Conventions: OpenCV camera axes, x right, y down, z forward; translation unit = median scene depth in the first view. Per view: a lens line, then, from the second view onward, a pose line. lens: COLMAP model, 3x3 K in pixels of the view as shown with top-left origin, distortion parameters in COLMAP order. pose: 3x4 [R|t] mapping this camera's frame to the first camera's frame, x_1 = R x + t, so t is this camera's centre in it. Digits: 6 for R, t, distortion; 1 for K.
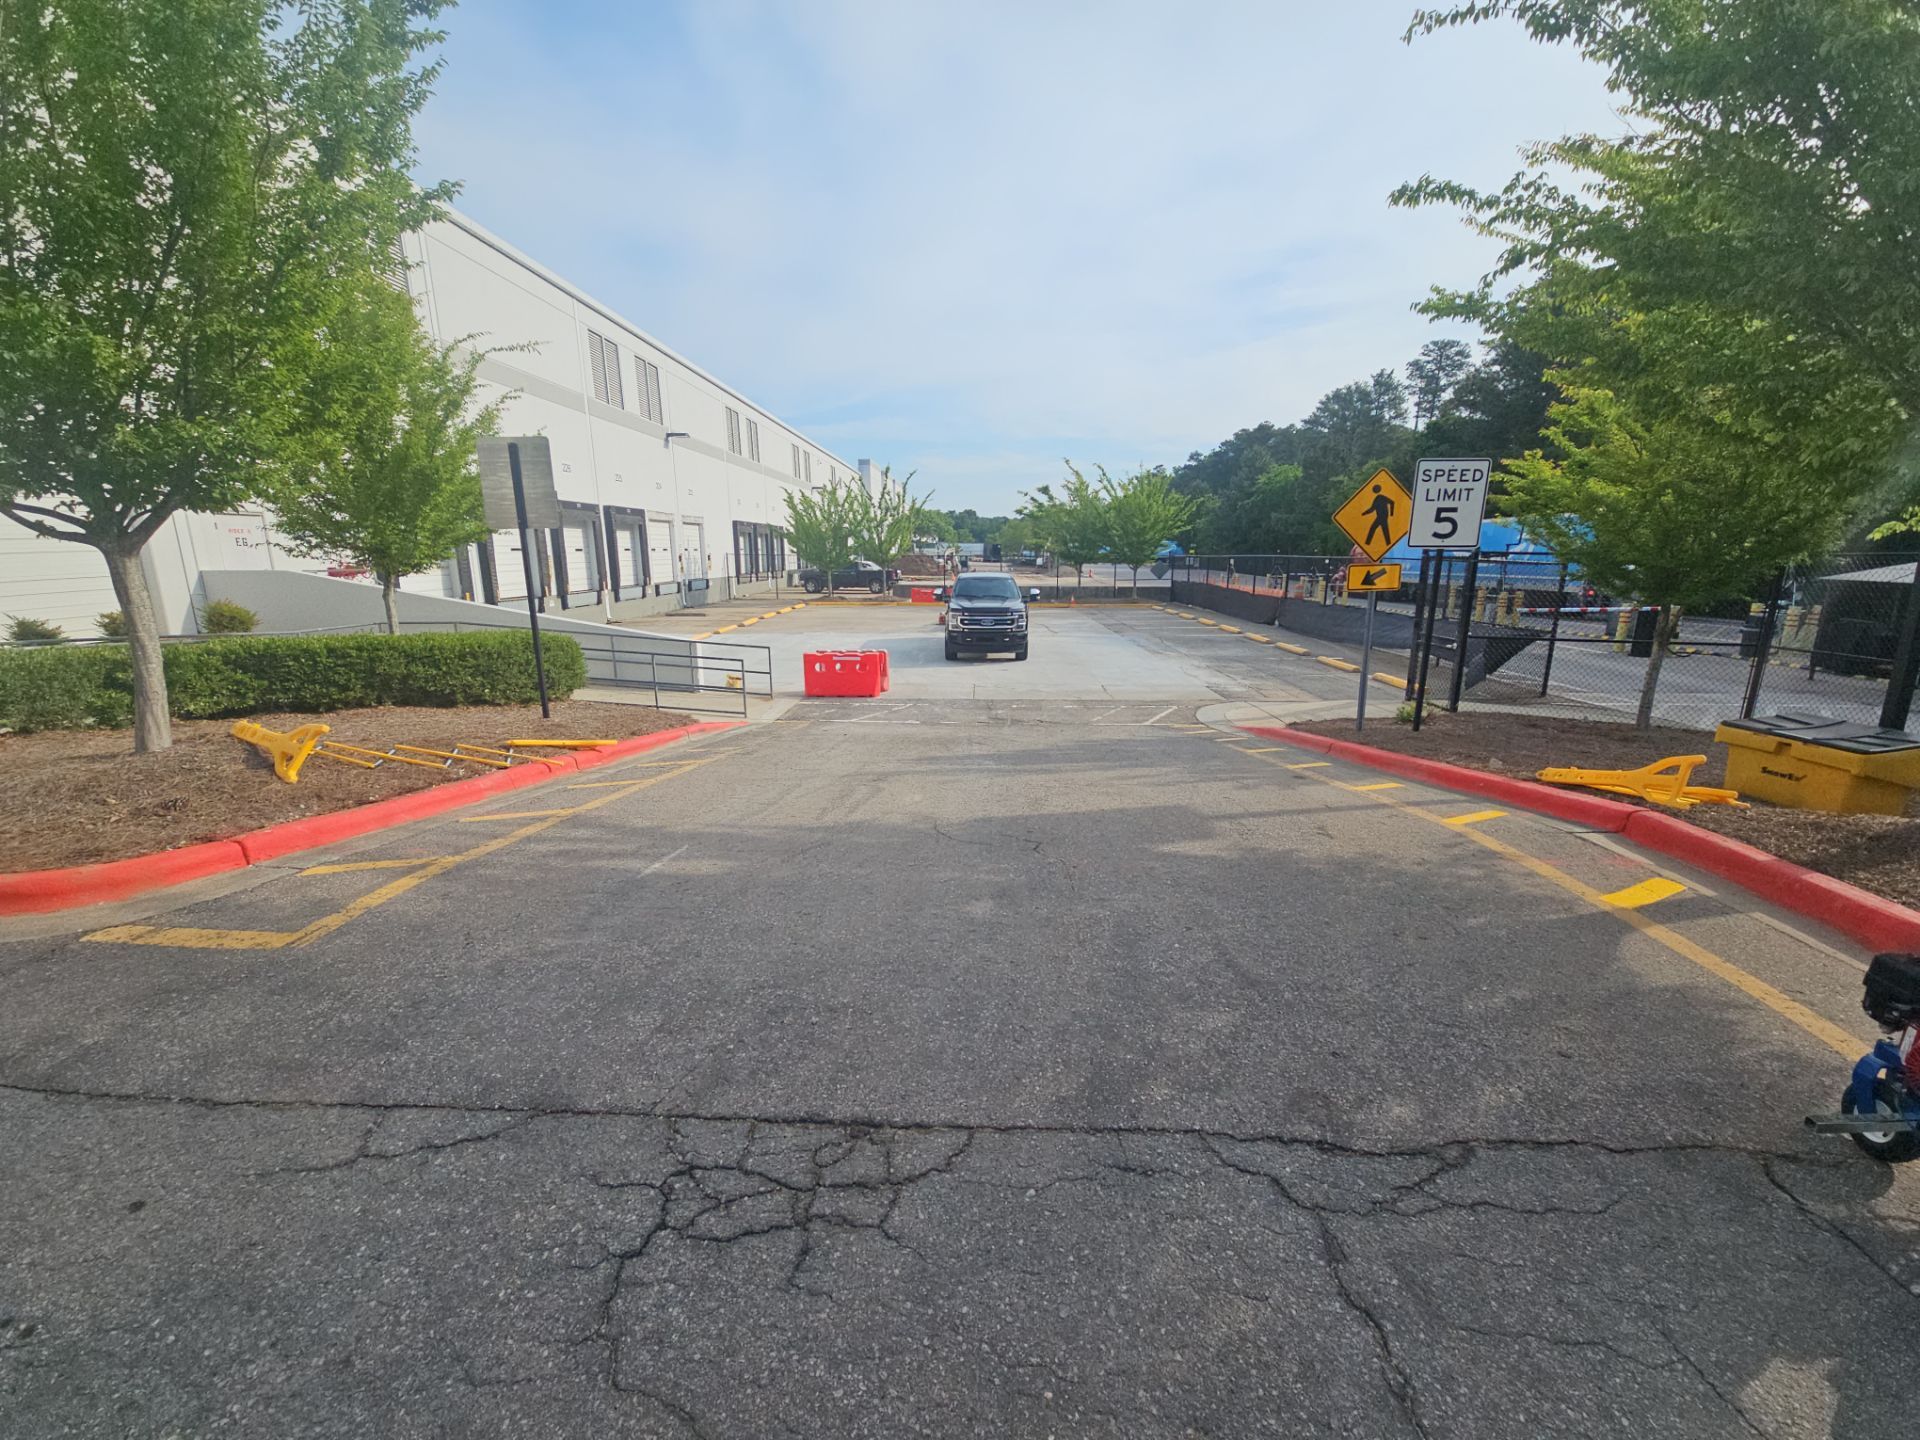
lens RADIAL K [[787.3, 0, 958.2], [0, 787.3, 733.3], [0, 0, 1]] dist [0.004051, -0.003366]
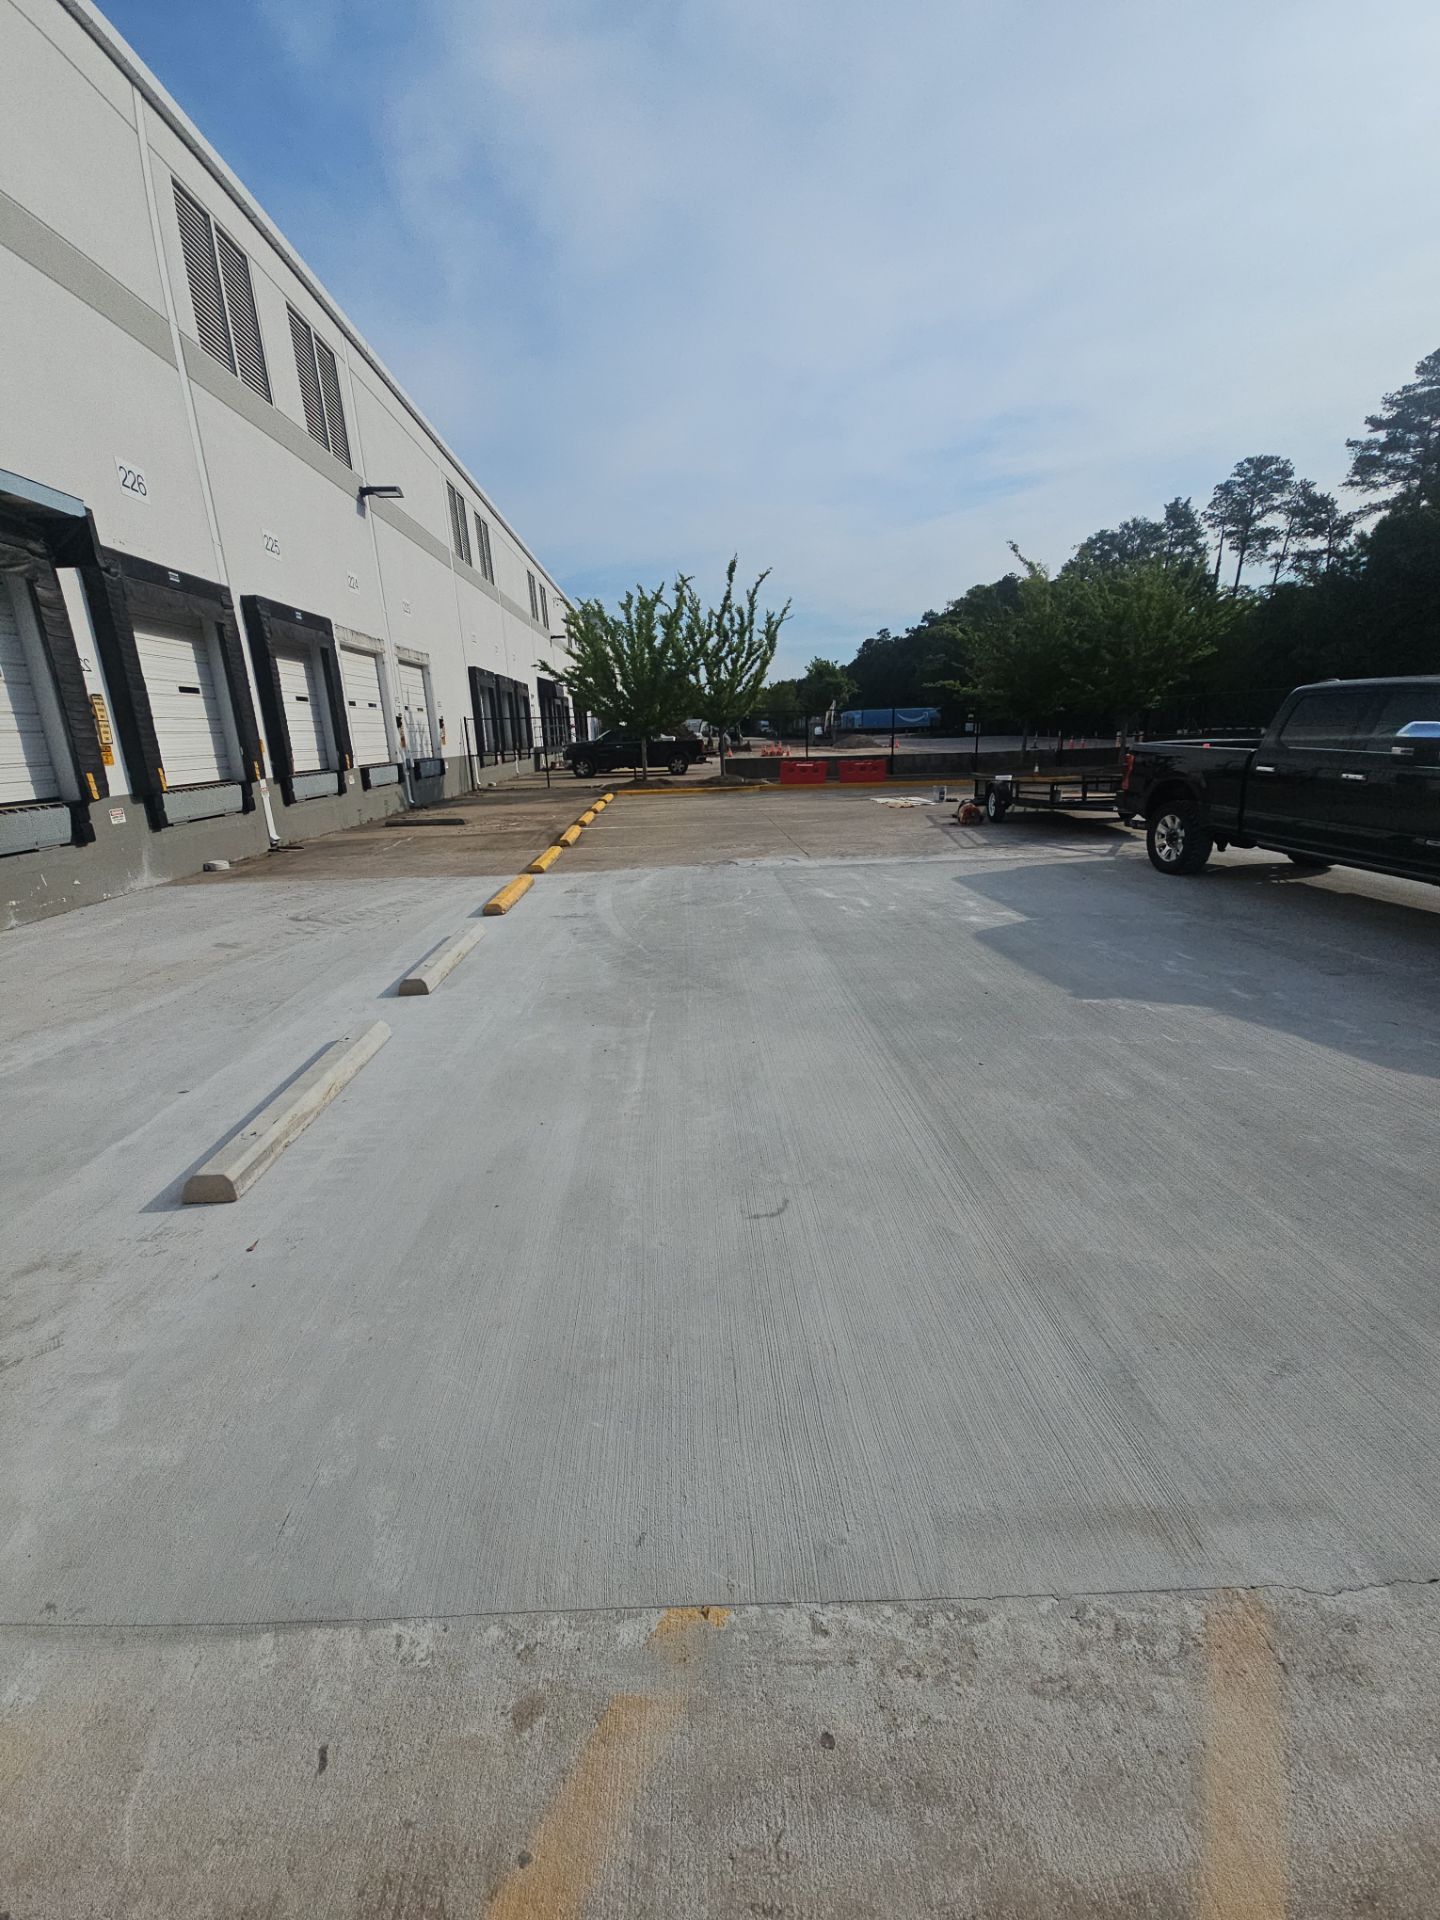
lens RADIAL K [[787.3, 0, 716.9], [0, 787.3, 960.6], [0, 0, 1]] dist [0.004051, -0.003366]
pose [[0.996327, -0.053052, 0.067223, -0.218036], [0.049284, 0.997184, 0.056522, -0.089425], [-0.070032, -0.053001, 0.996136, 0.517324]]
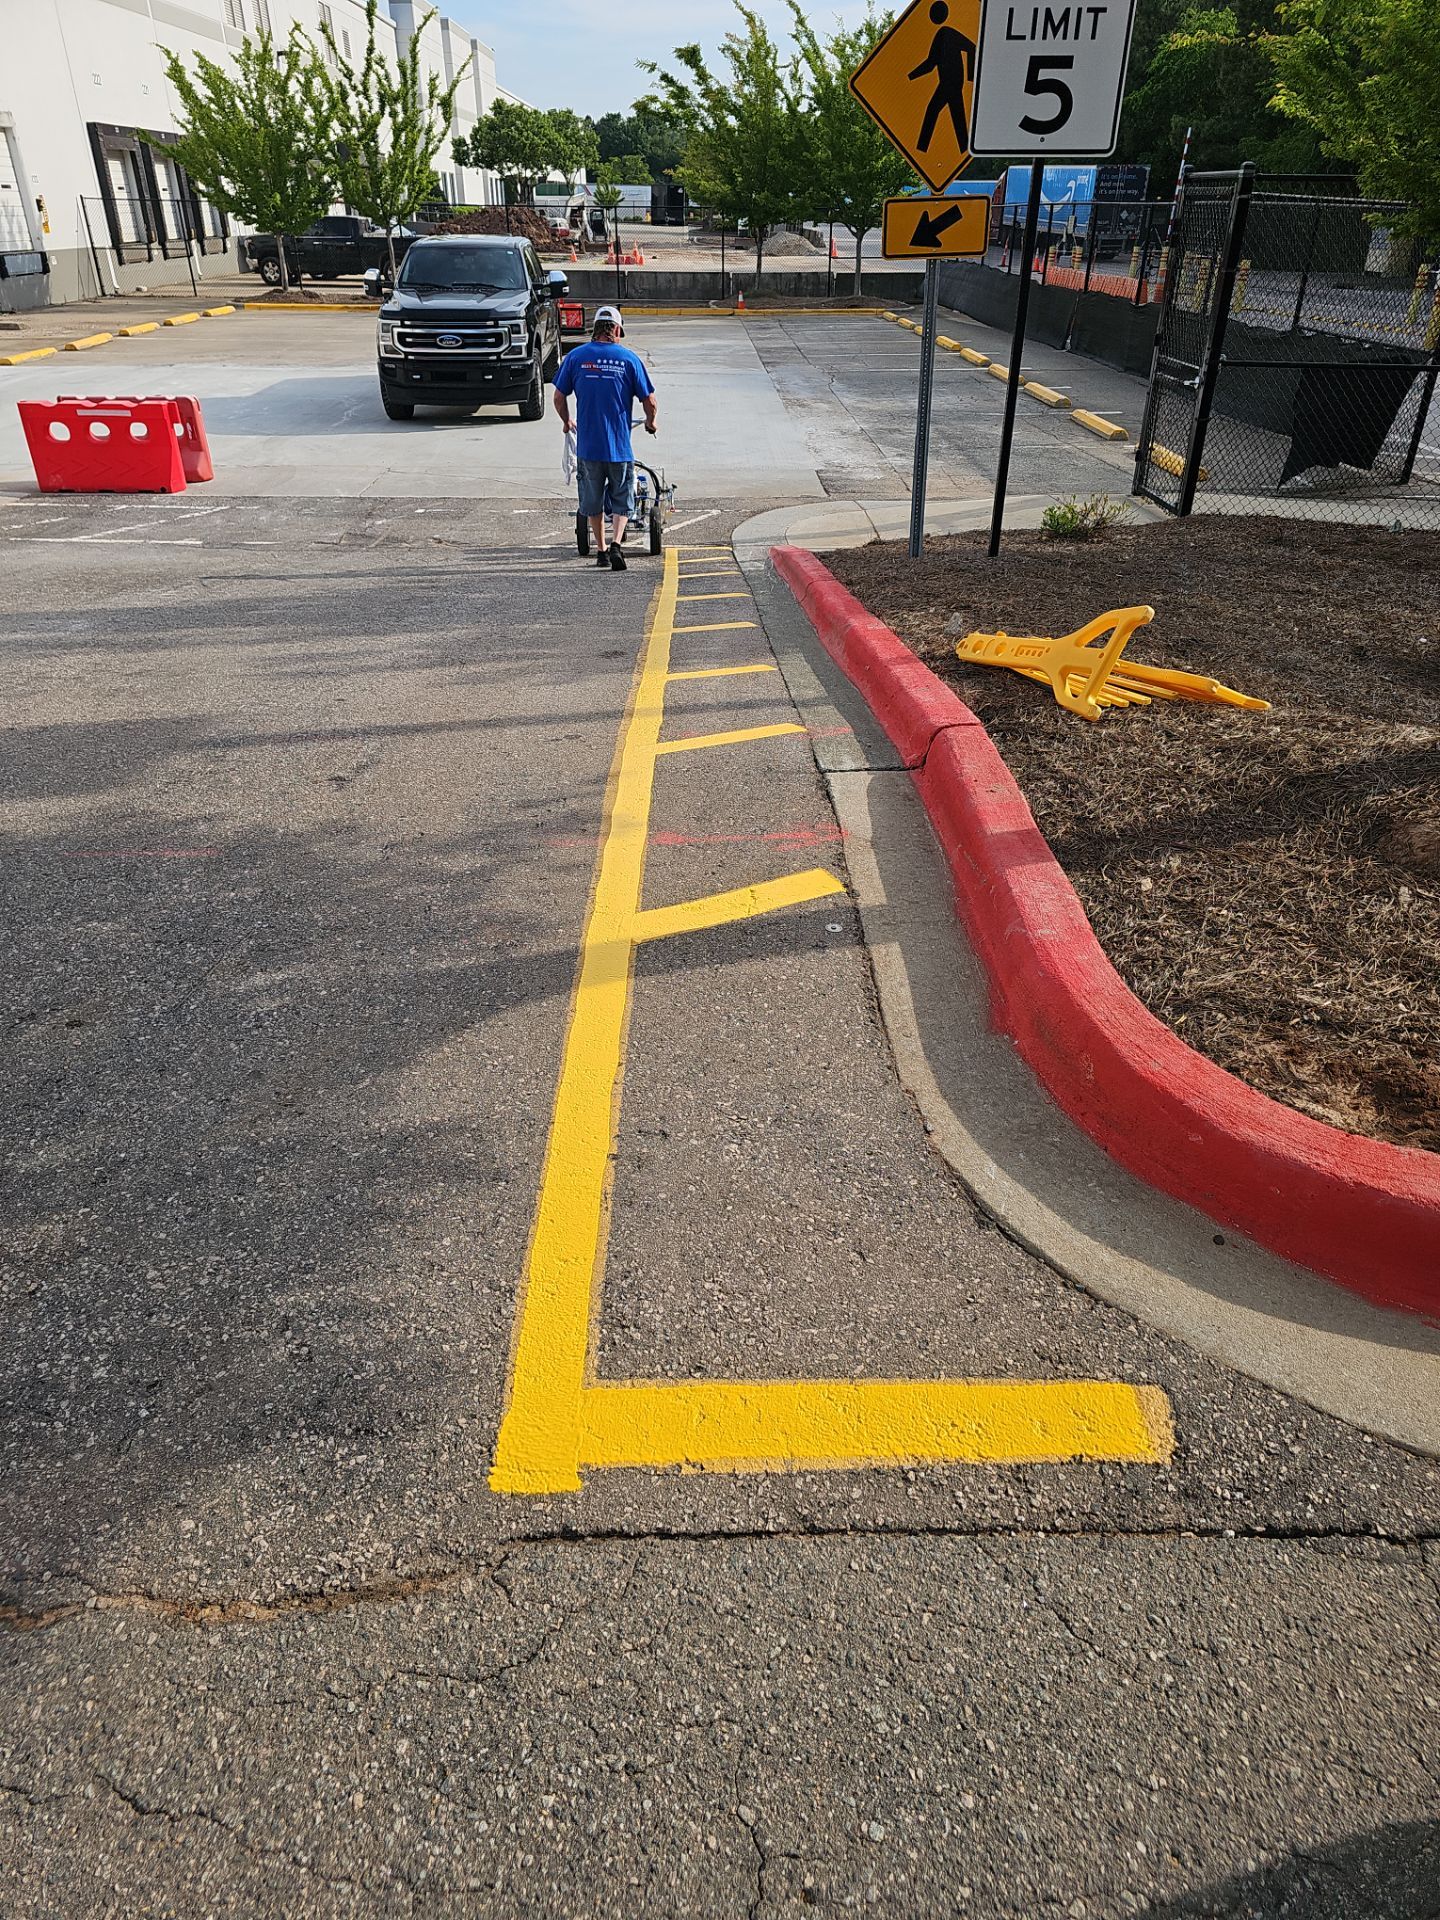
lens RADIAL K [[1285.1, 0, 716.3], [0, 1285.1, 967.2], [0, 0, 1]] dist [0.034073, -0.016236]
pose [[0.998904, -0.021267, 0.041697, 0.110573], [0.007795, 0.953965, 0.299818, -0.000245], [-0.046154, -0.299164, 0.953085, 0.029490]]
